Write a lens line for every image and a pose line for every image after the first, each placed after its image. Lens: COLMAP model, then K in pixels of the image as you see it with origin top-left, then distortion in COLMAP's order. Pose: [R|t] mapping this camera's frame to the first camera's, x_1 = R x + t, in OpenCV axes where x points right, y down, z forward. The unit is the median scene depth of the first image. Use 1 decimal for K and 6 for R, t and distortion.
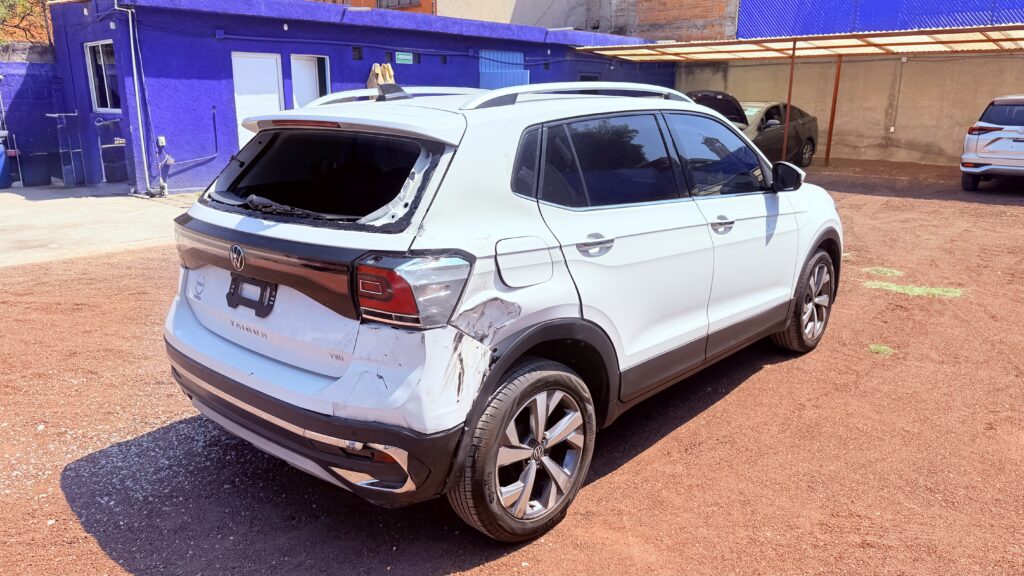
lens RADIAL K [[716.3, 0, 513.0], [0, 716.3, 280.0], [0, 0, 1]] dist [0.039403, -0.035202]
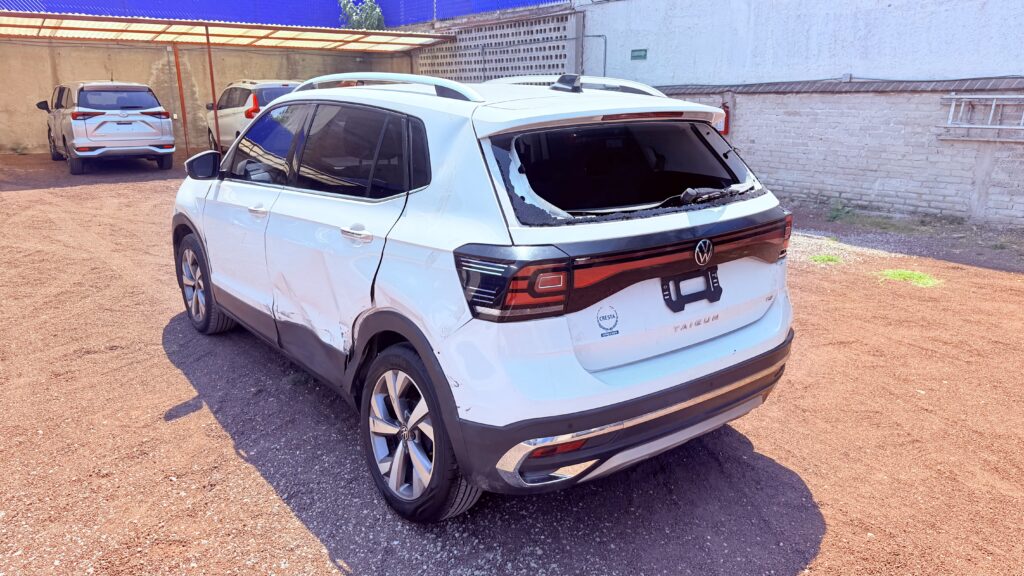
lens RADIAL K [[716.3, 0, 515.8], [0, 716.3, 291.1], [0, 0, 1]] dist [0.039403, -0.035202]
pose [[0.231275, -0.262228, 0.936882, -0.536318], [0.229684, 0.950486, 0.209337, -0.095312], [-0.945387, 0.166772, 0.280053, 0.379469]]
